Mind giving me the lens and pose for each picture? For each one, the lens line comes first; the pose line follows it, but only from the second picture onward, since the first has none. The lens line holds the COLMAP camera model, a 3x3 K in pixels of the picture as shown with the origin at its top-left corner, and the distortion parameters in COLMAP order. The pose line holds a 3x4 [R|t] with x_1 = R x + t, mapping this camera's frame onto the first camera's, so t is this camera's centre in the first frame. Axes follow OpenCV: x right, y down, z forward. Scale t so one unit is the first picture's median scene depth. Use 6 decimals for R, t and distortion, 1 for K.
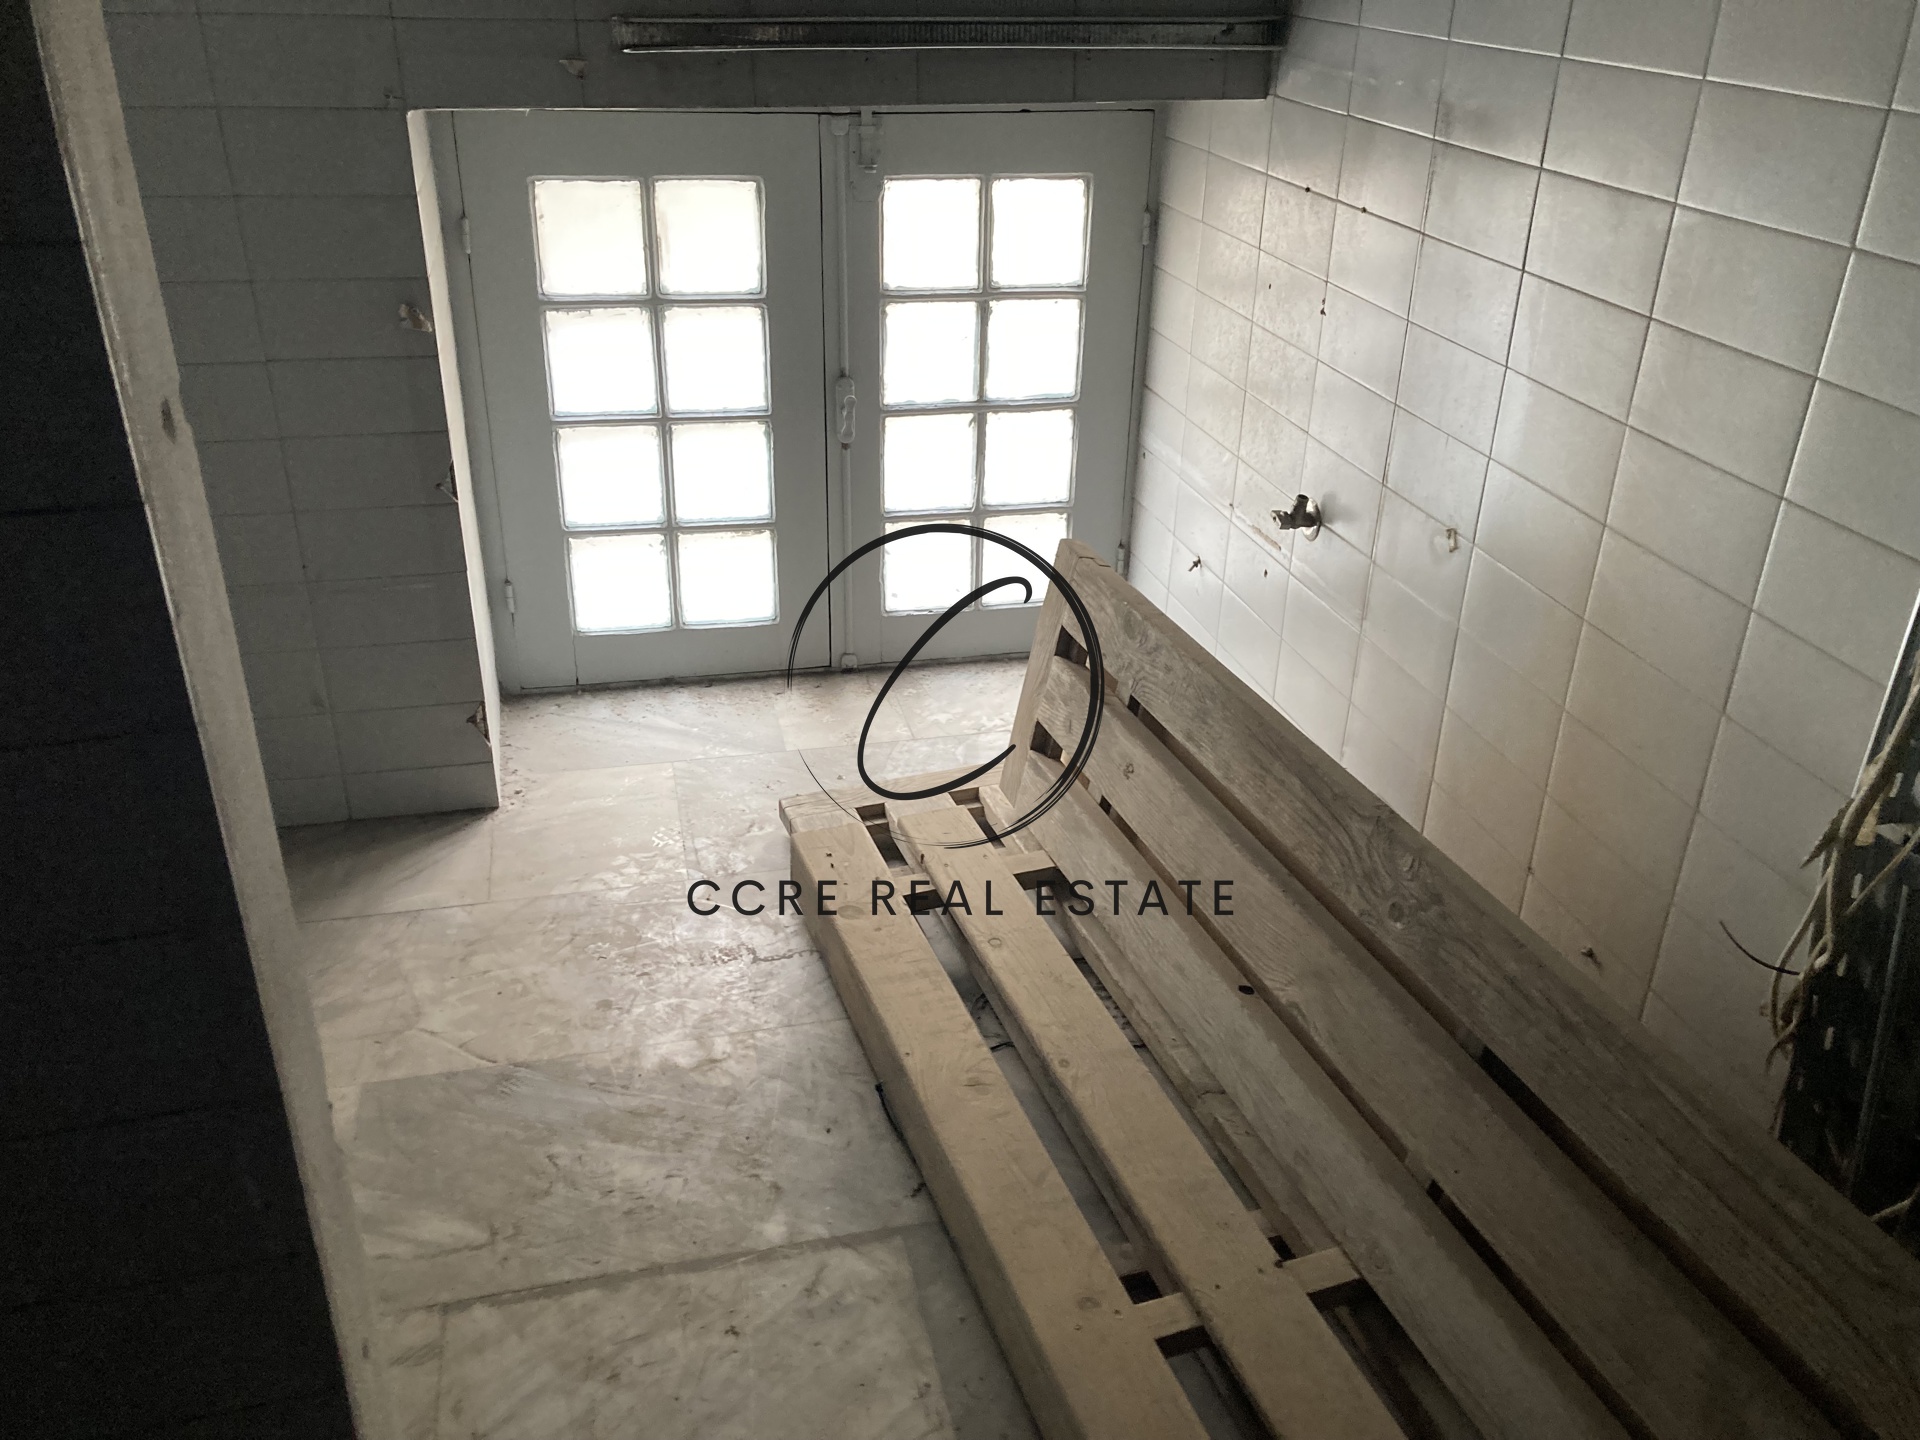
lens RADIAL K [[1545.9, 0, 961.3], [0, 1545.9, 691.7], [0, 0, 1]] dist [0.060794, -0.161076]
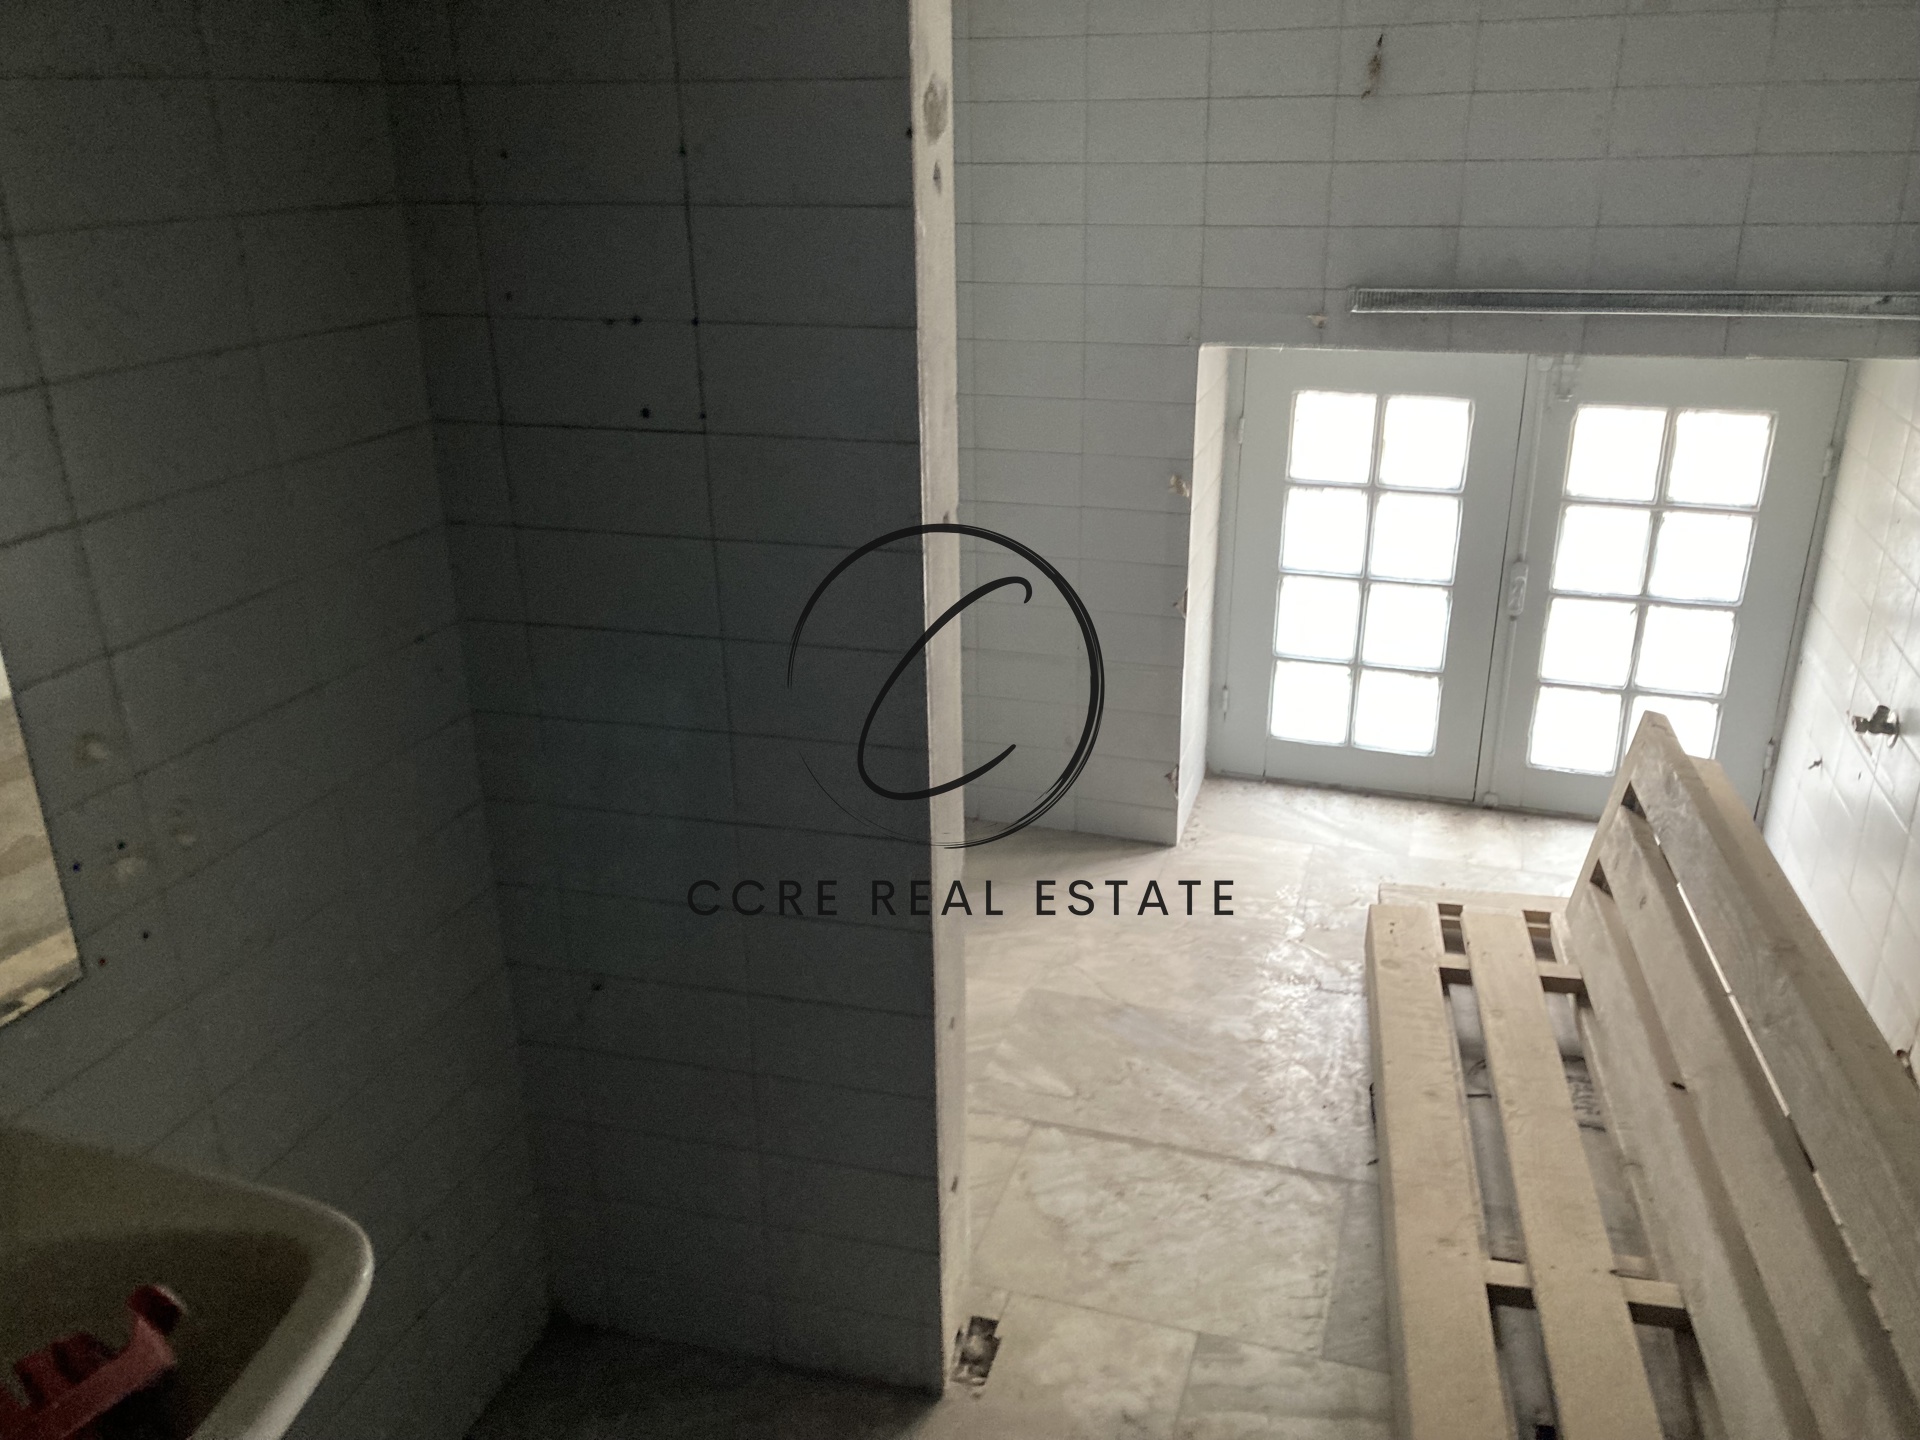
lens RADIAL K [[1522.6, 0, 897.9], [0, 1522.6, 714.6], [0, 0, 1]] dist [0.052897, -0.063229]
pose [[0.826082, 0.165360, -0.538743, 0.216095], [-0.213570, 0.976534, -0.027744, 0.056936], [0.521513, 0.137978, 0.842013, -0.277784]]
